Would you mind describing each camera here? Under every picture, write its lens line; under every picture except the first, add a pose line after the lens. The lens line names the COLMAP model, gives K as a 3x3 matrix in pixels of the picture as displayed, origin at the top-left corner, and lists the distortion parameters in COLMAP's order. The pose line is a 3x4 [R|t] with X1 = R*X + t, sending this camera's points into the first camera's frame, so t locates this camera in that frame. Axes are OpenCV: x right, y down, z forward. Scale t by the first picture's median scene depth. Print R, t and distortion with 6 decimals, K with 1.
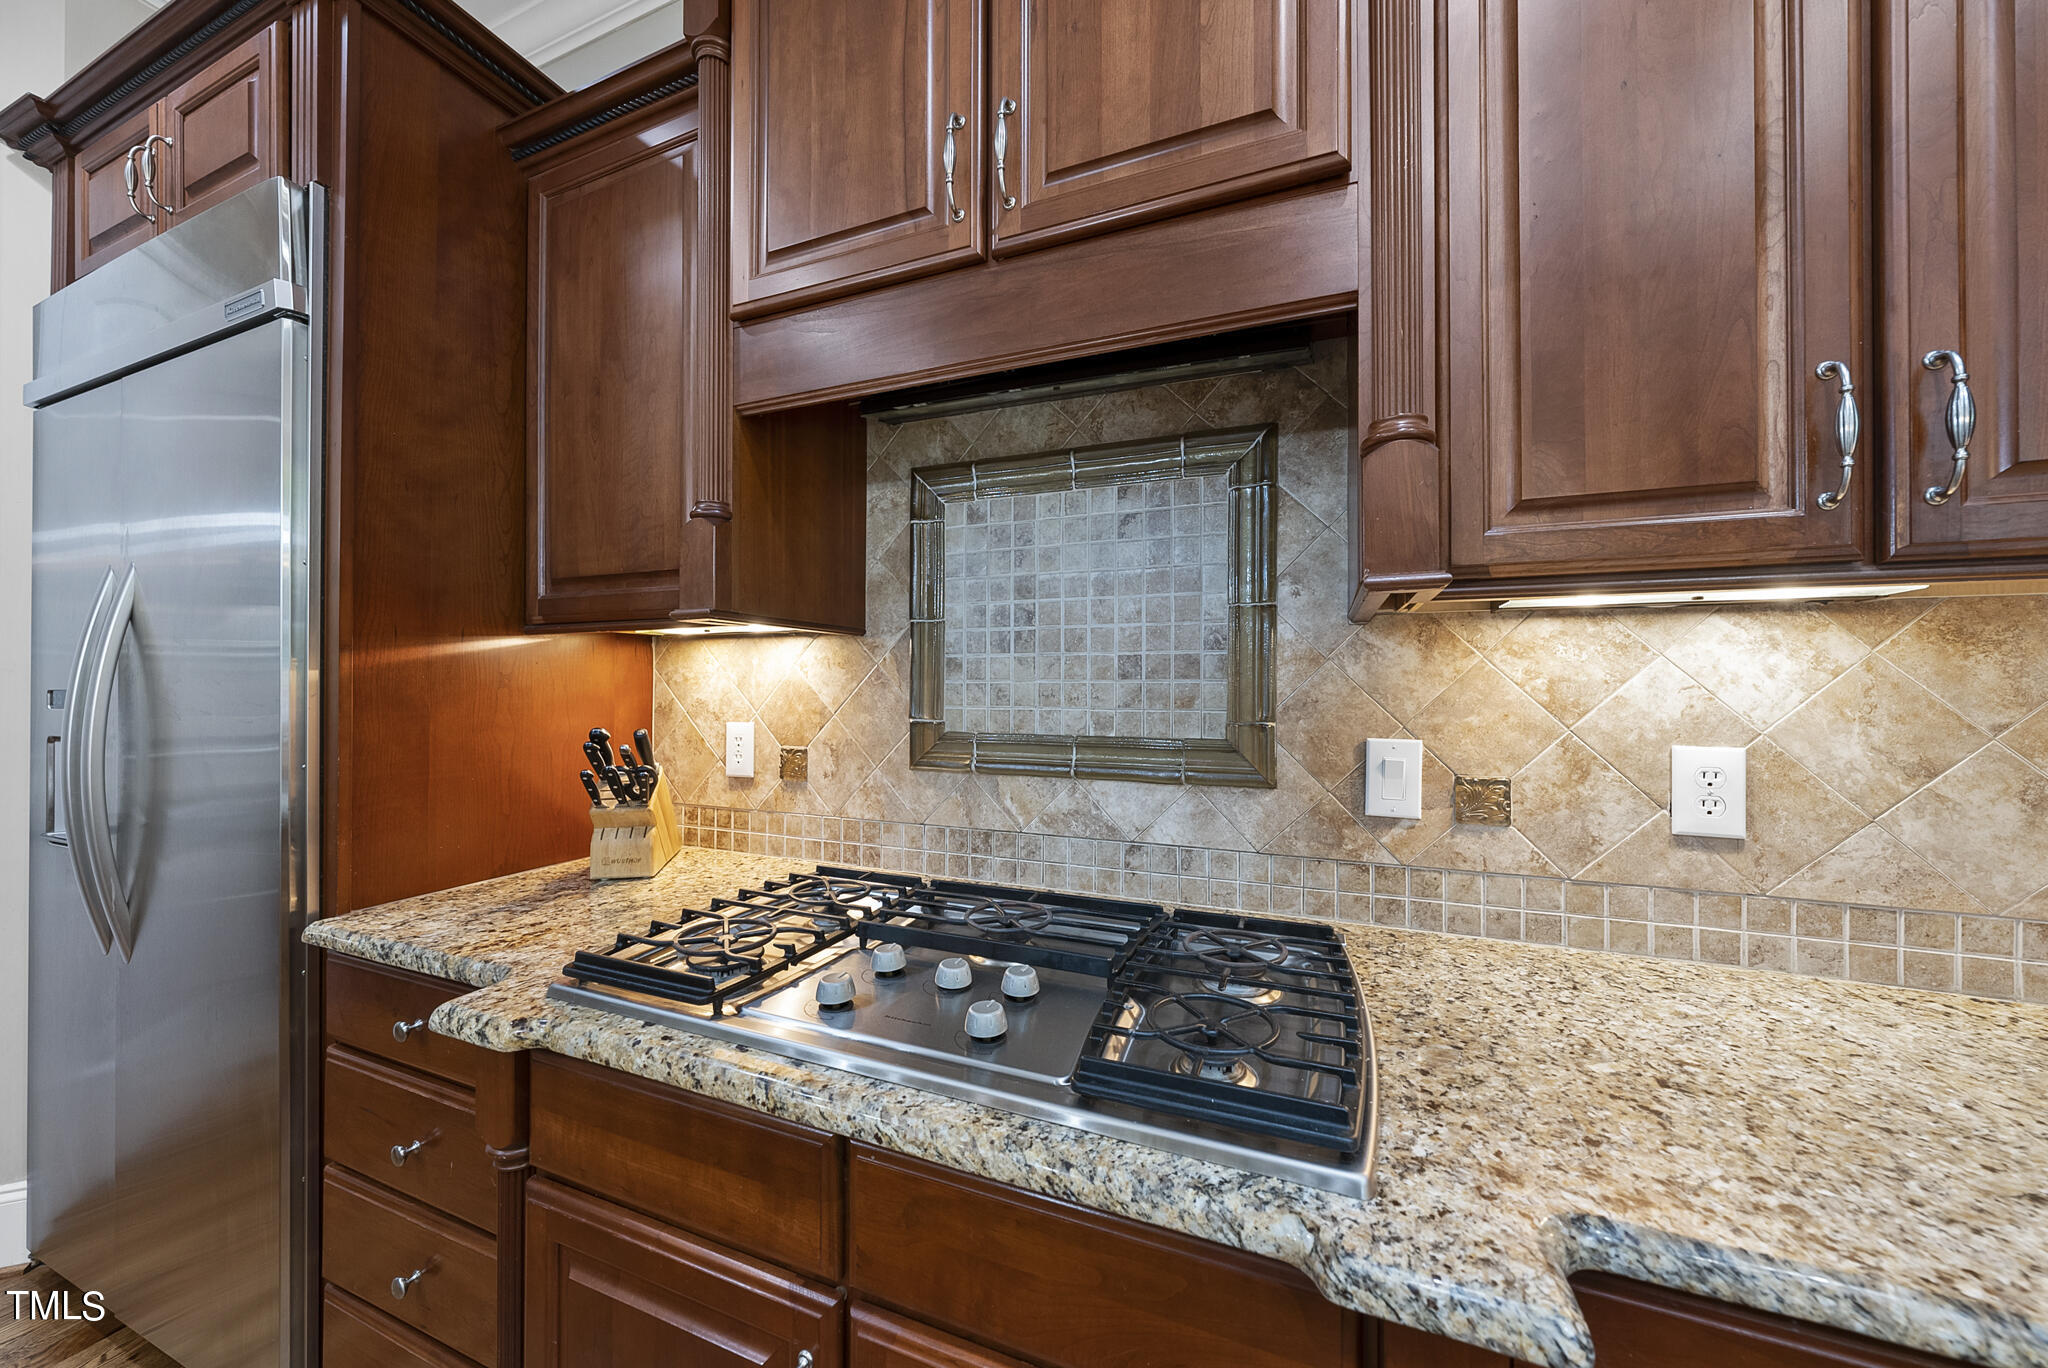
lens RADIAL K [[717.3, 0, 1037.2], [0, 717.3, 686.3], [0, 0, 1]] dist [-0.003127, -0.000195]
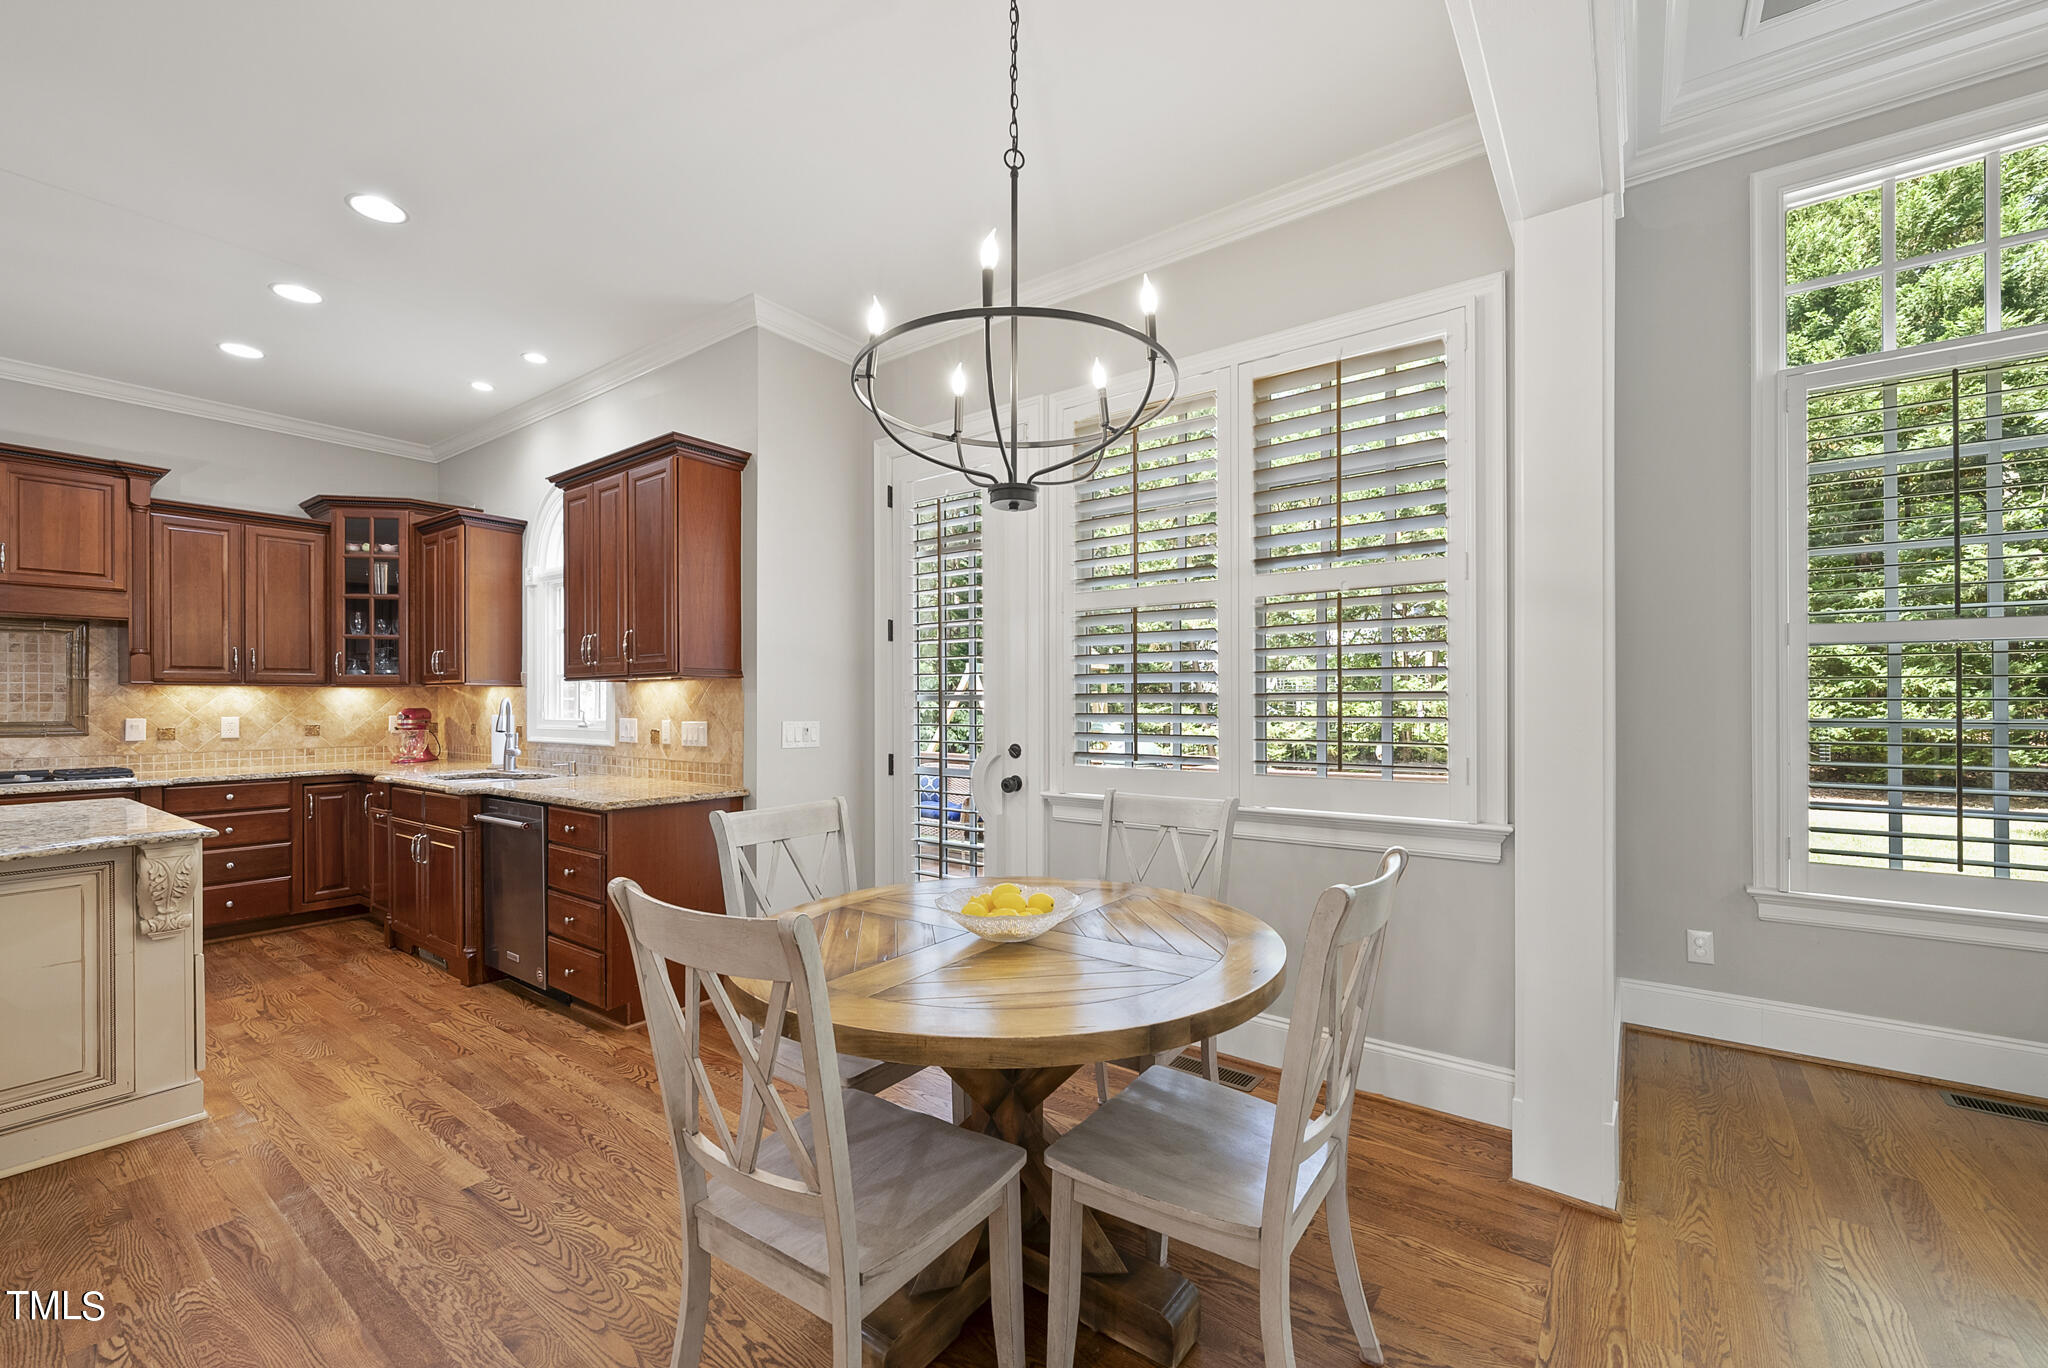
lens RADIAL K [[813.2, 0, 988.8], [0, 813.2, 700.8], [0, 0, 1]] dist [-0.001751, -0.000175]
pose [[0.268588, -0.007294, 0.963227, -2.144996], [-0.006689, 0.999933, 0.009437, -0.077040], [-0.963232, -0.008977, 0.268522, -3.974743]]
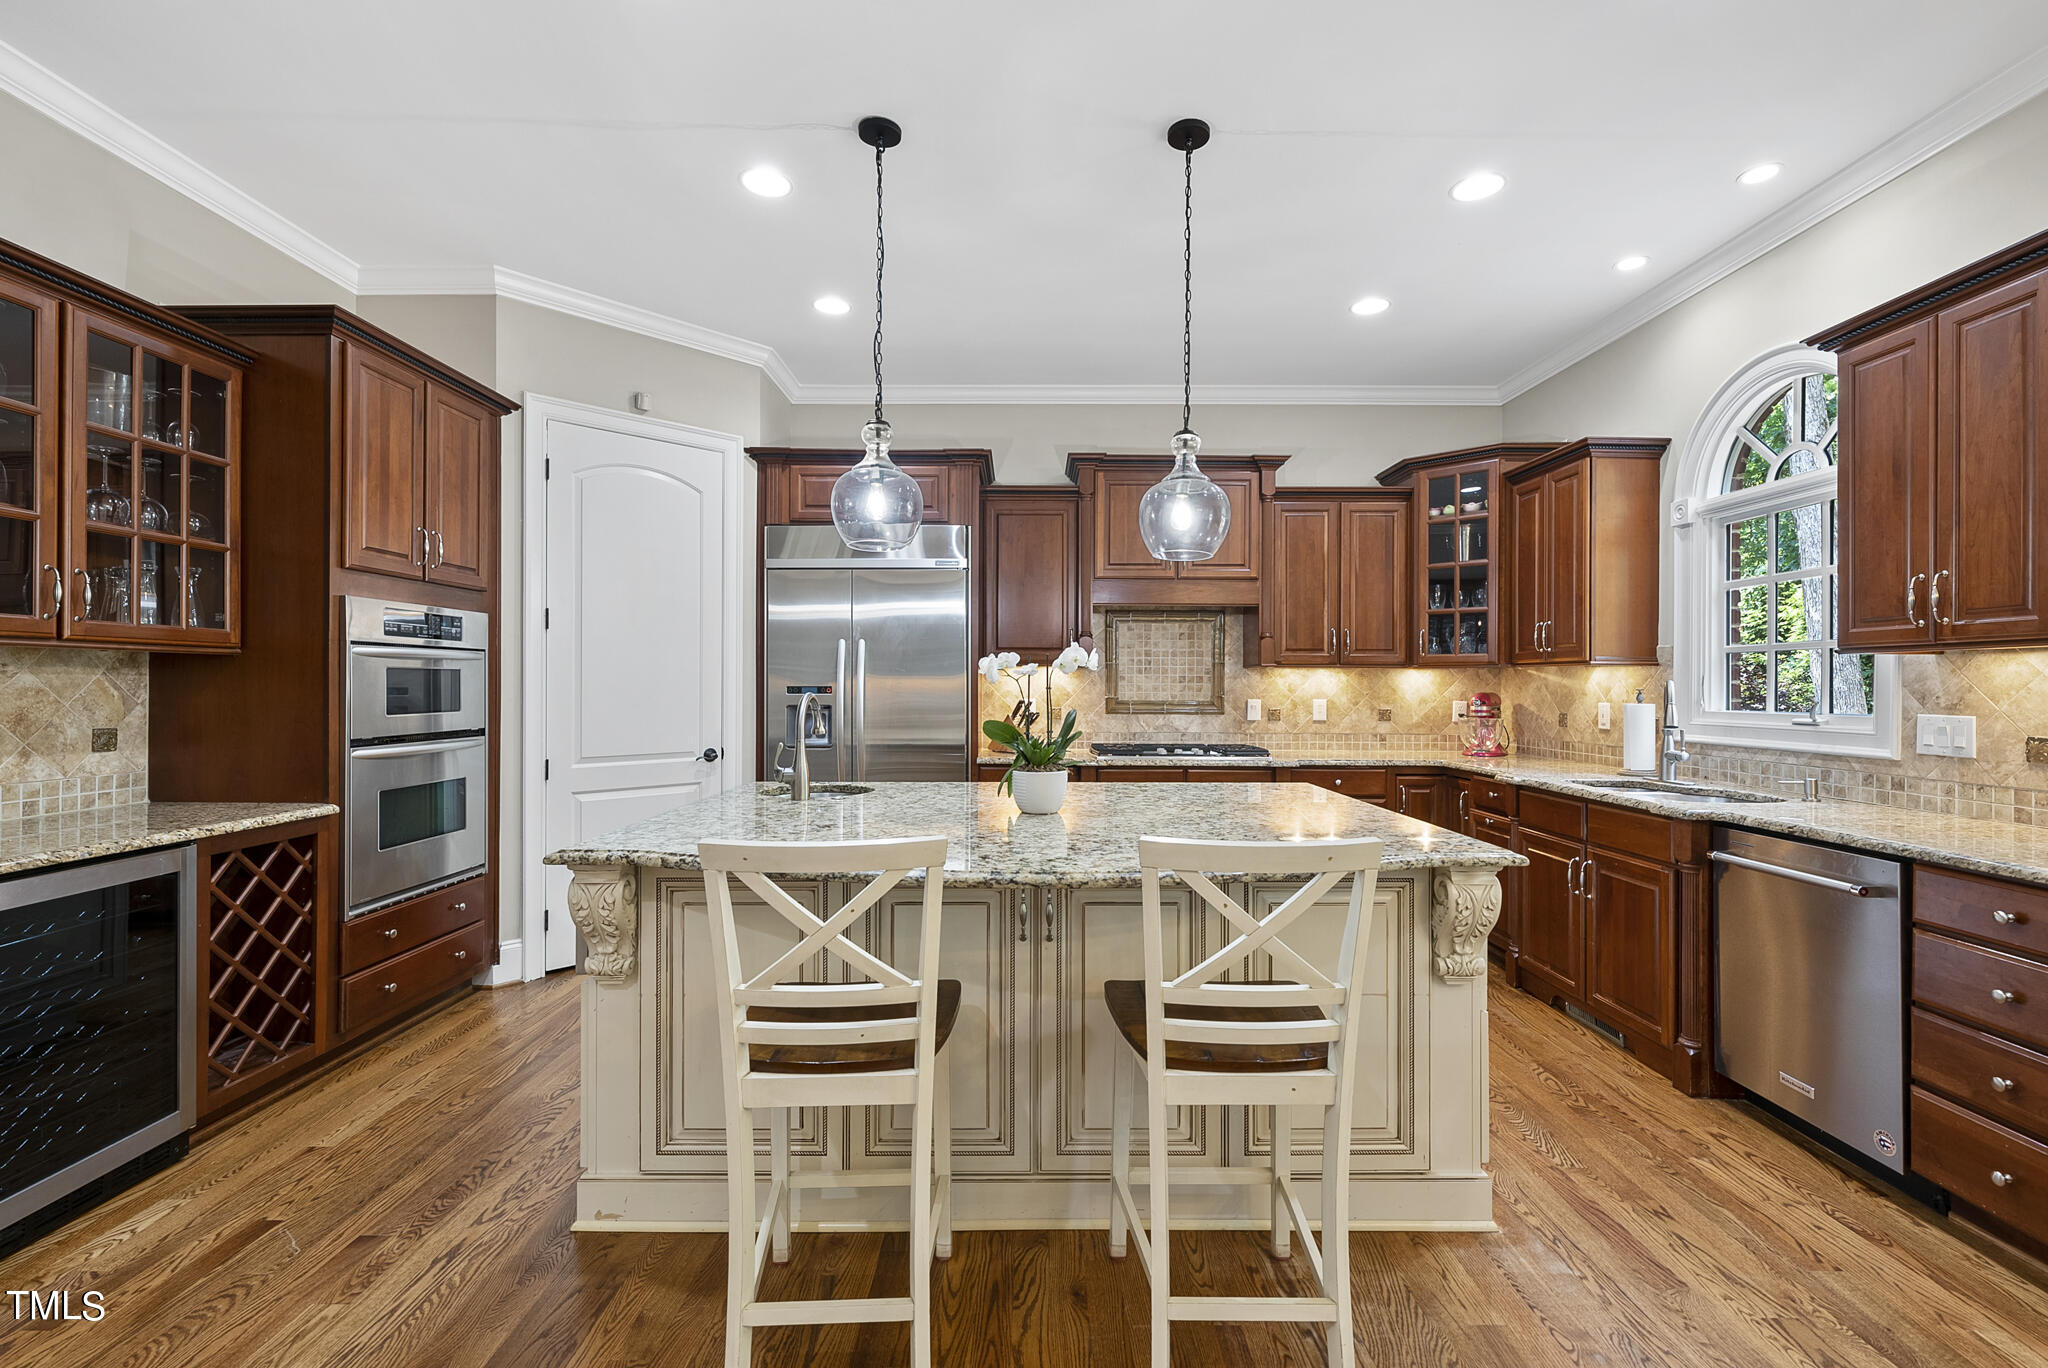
lens RADIAL K [[877.8, 0, 1073.9], [0, 877.8, 684.4], [0, 0, 1]] dist [0.009529, -0.000294]
pose [[0.916925, -0.002868, 0.399049, -2.127634], [-0.002505, 0.999913, 0.012942, -0.060409], [-0.399051, -0.012867, 0.916838, -2.740889]]
